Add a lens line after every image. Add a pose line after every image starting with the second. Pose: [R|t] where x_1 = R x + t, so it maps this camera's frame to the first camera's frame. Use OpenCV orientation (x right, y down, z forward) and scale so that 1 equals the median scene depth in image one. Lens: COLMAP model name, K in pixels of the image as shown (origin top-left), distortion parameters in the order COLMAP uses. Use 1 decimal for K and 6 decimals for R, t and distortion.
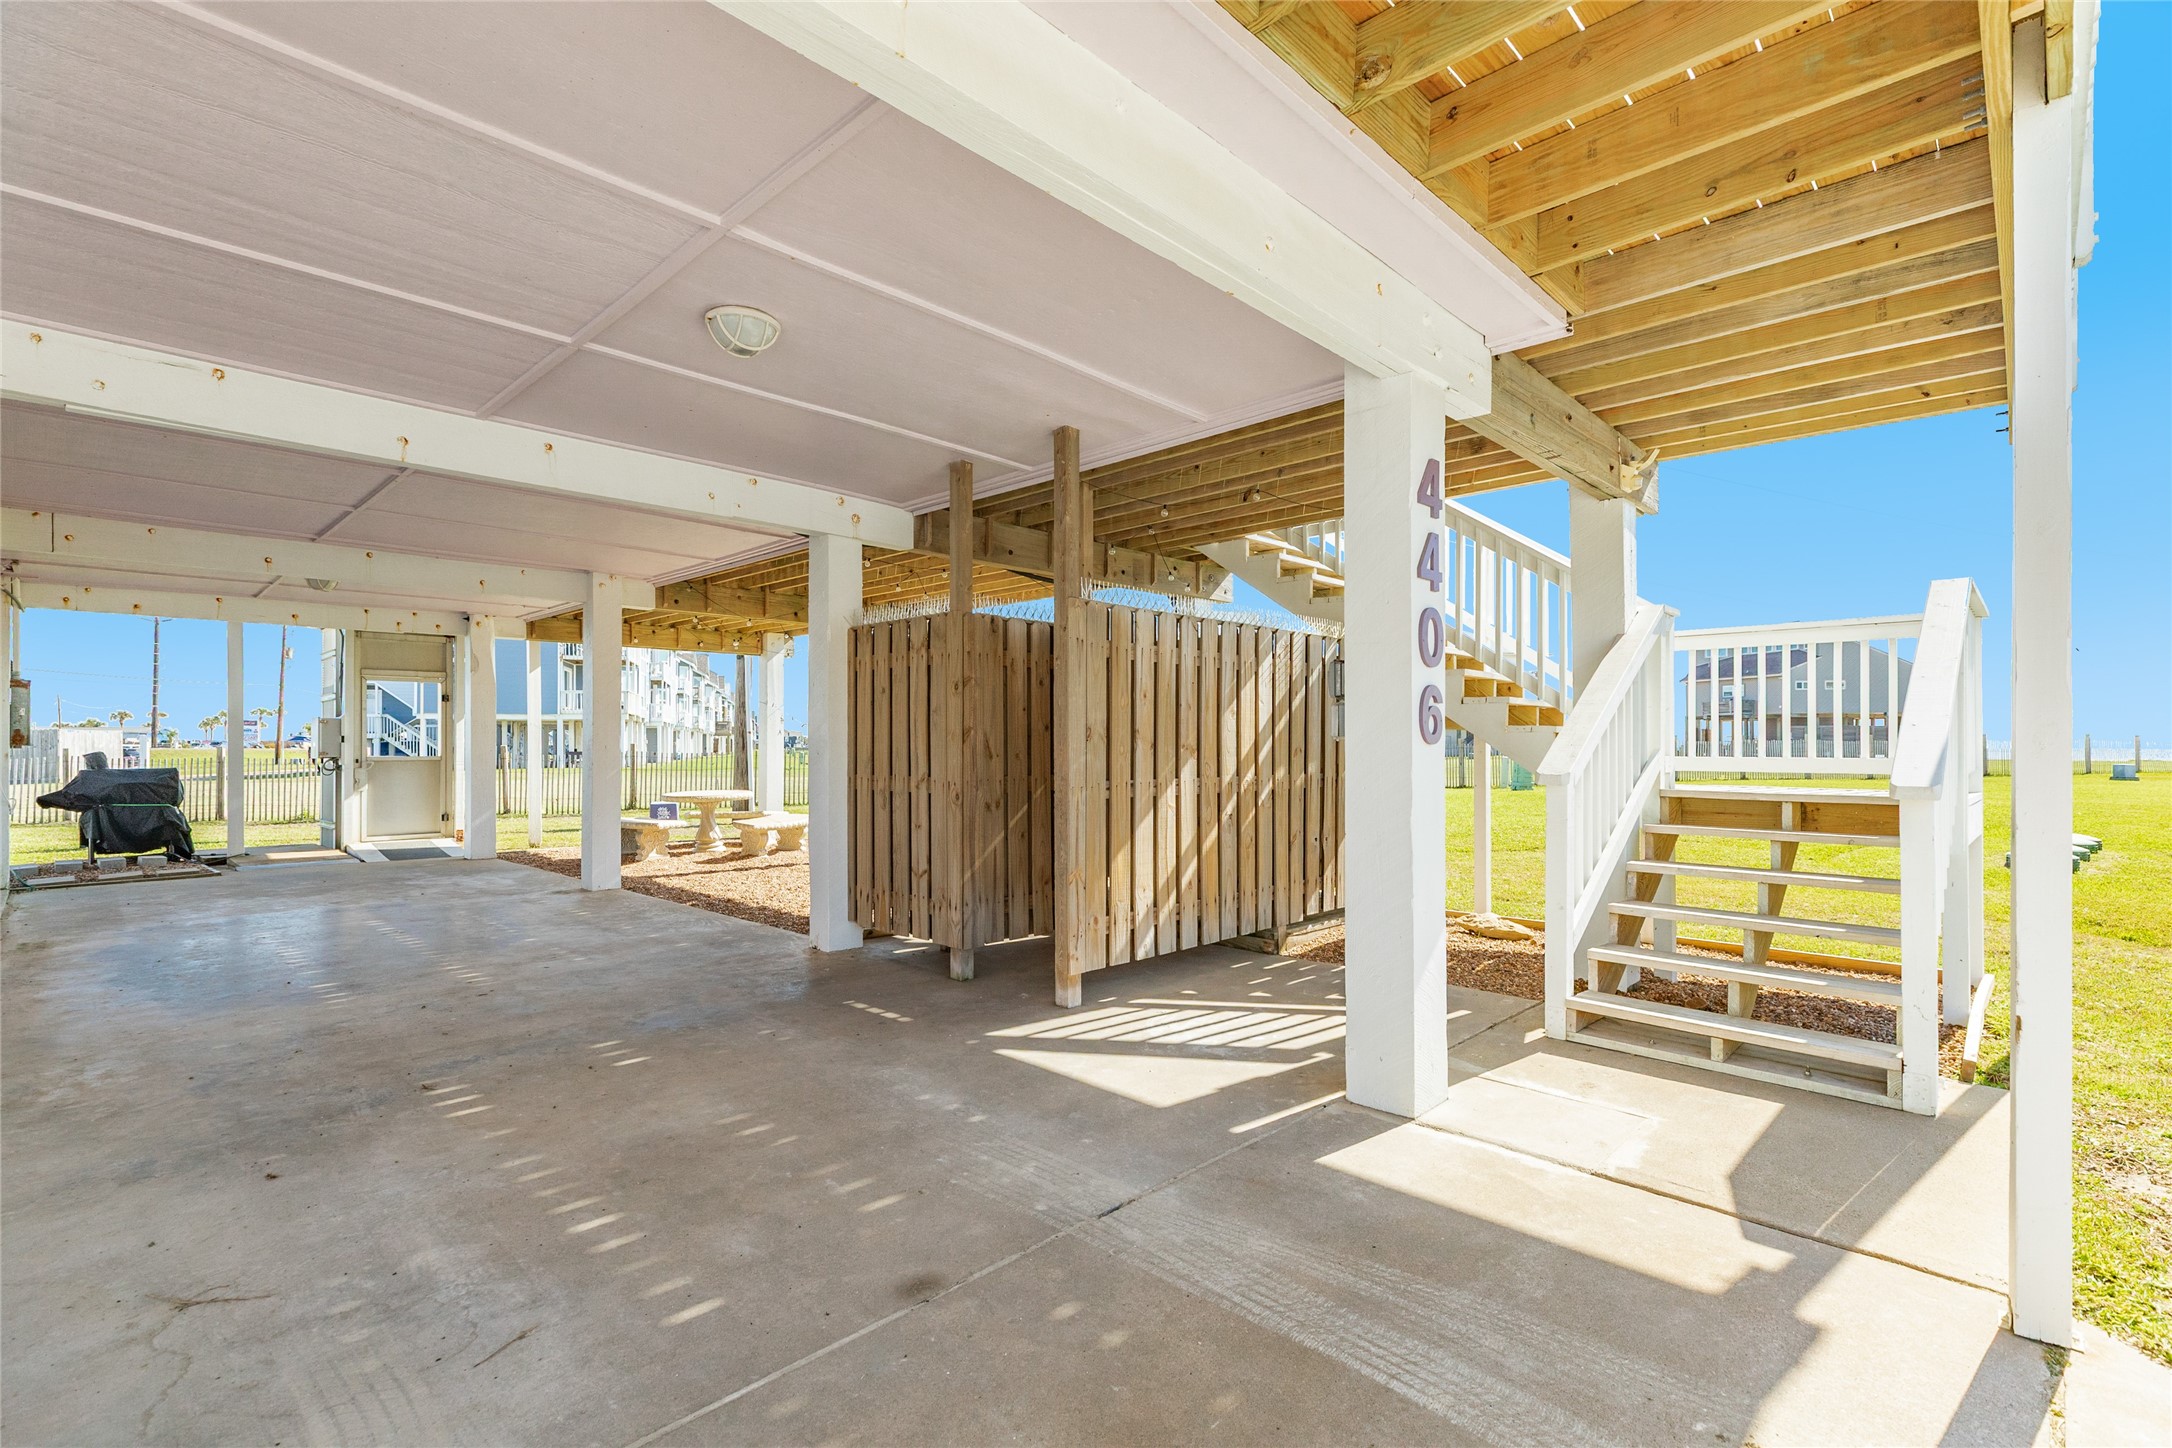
lens RADIAL K [[984.2, 0, 1089.0], [0, 984.2, 744.7], [0, 0, 1]] dist [0.011600, 0.000383]
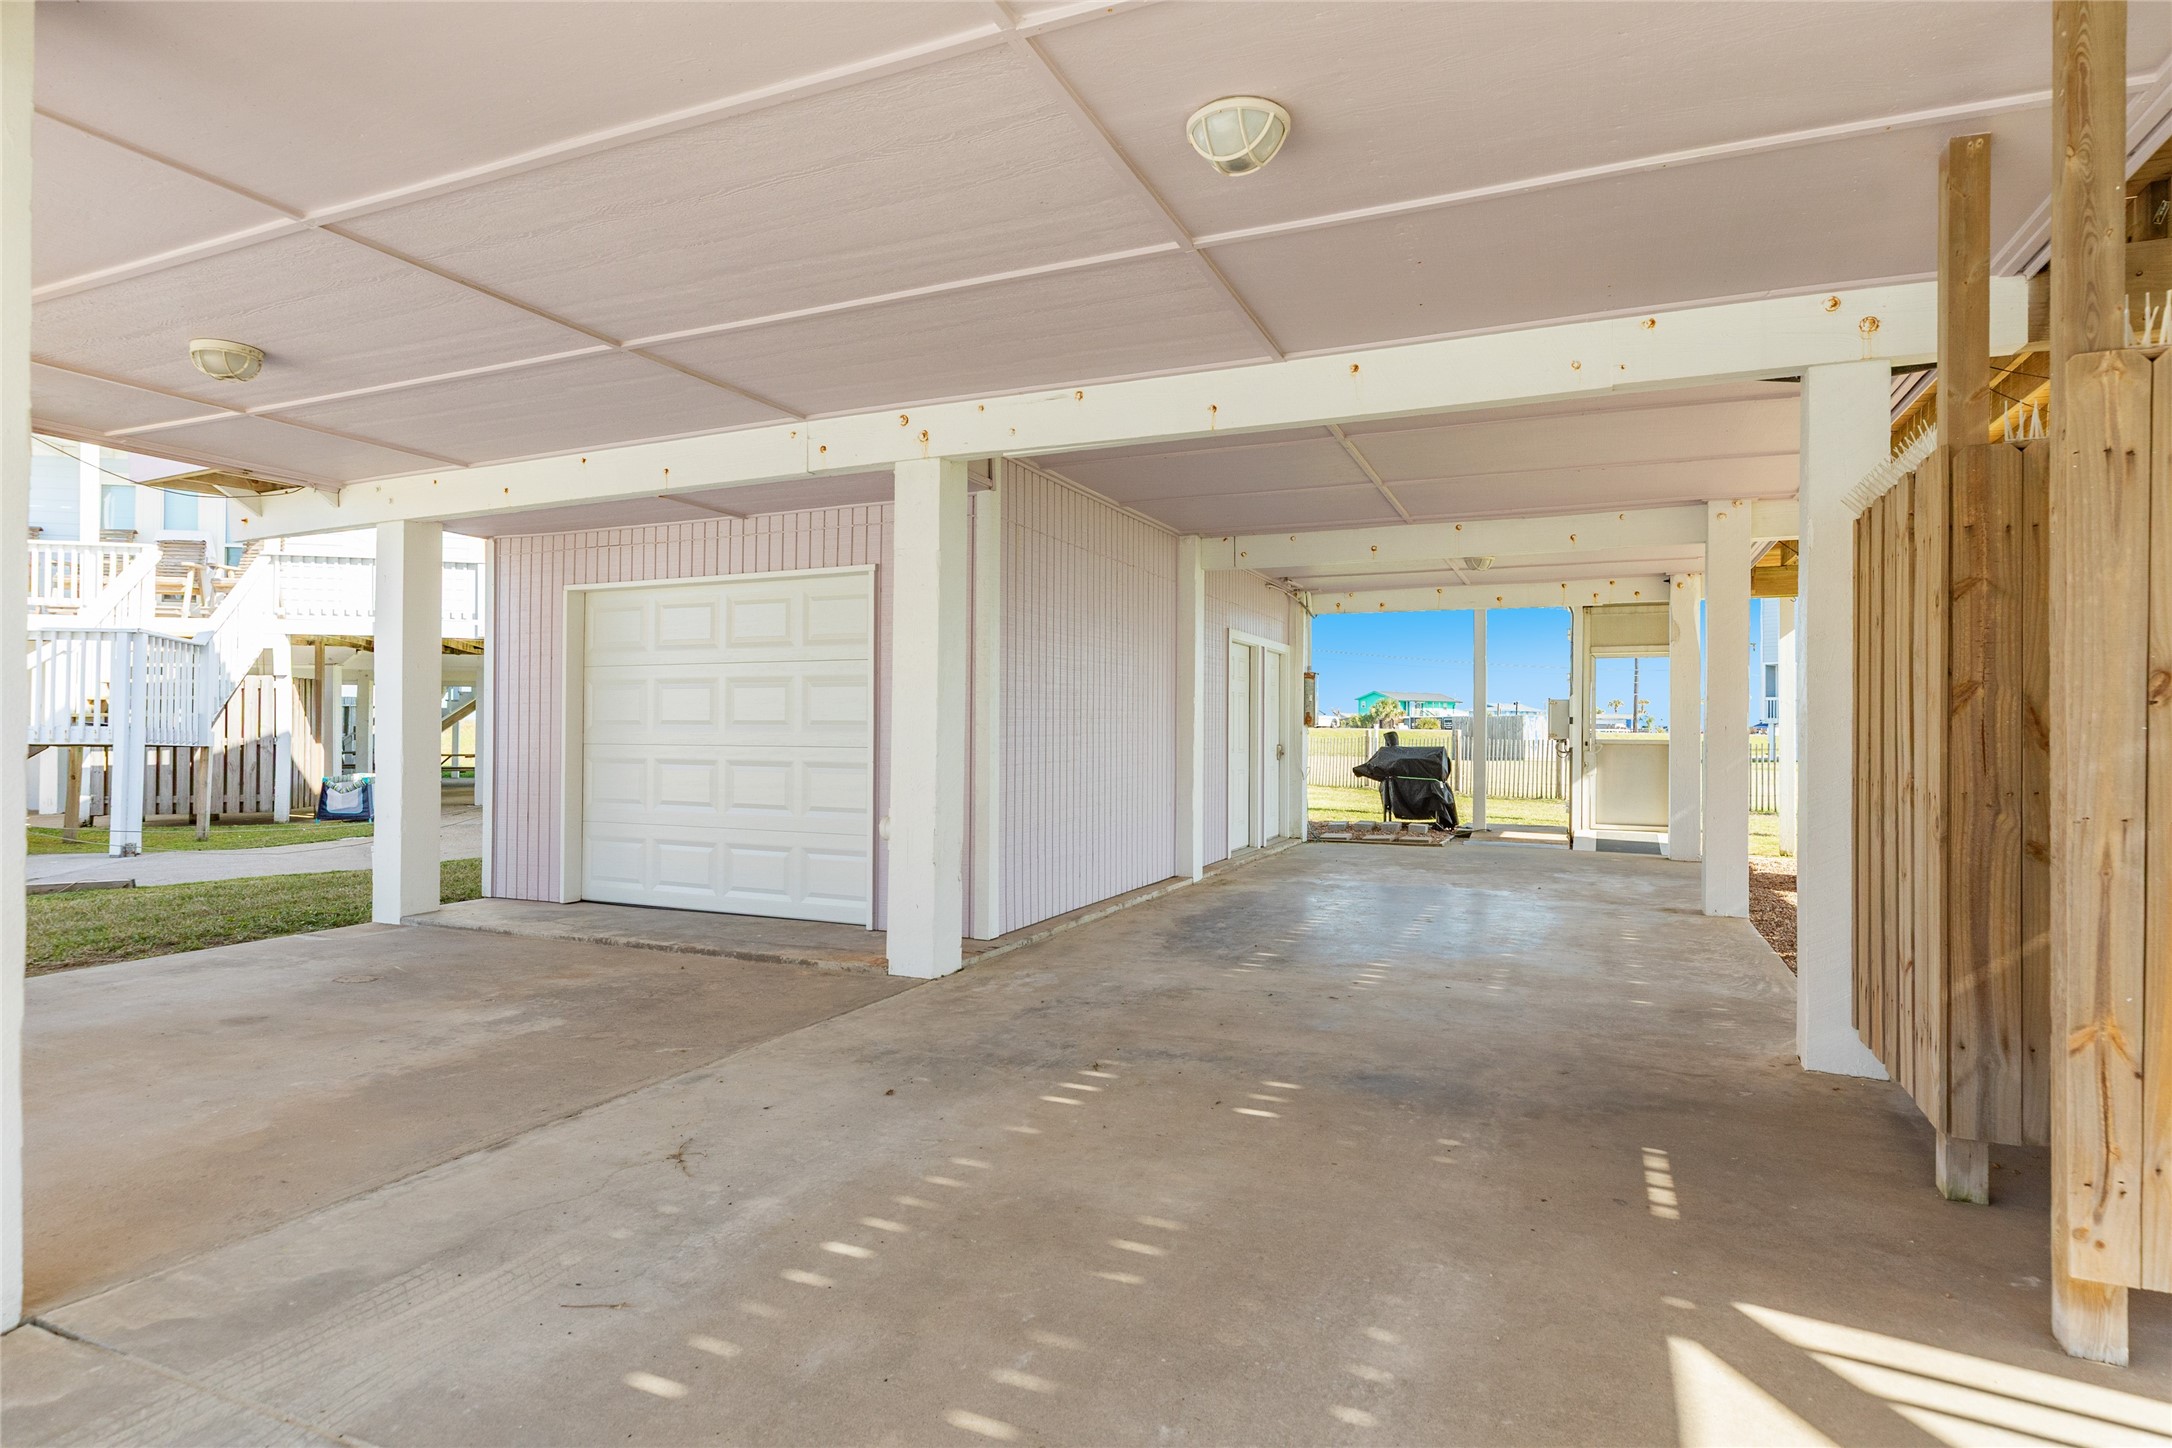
lens RADIAL K [[1119.8, 0, 1086.0], [0, 1119.8, 724.0], [0, 0, 1]] dist [0.002868, 0.001569]
pose [[0.350326, -0.000246, -0.936628, 0.341272], [-0.005424, 0.999983, -0.002292, 0.009419], [0.936612, 0.005883, 0.350319, 0.560274]]
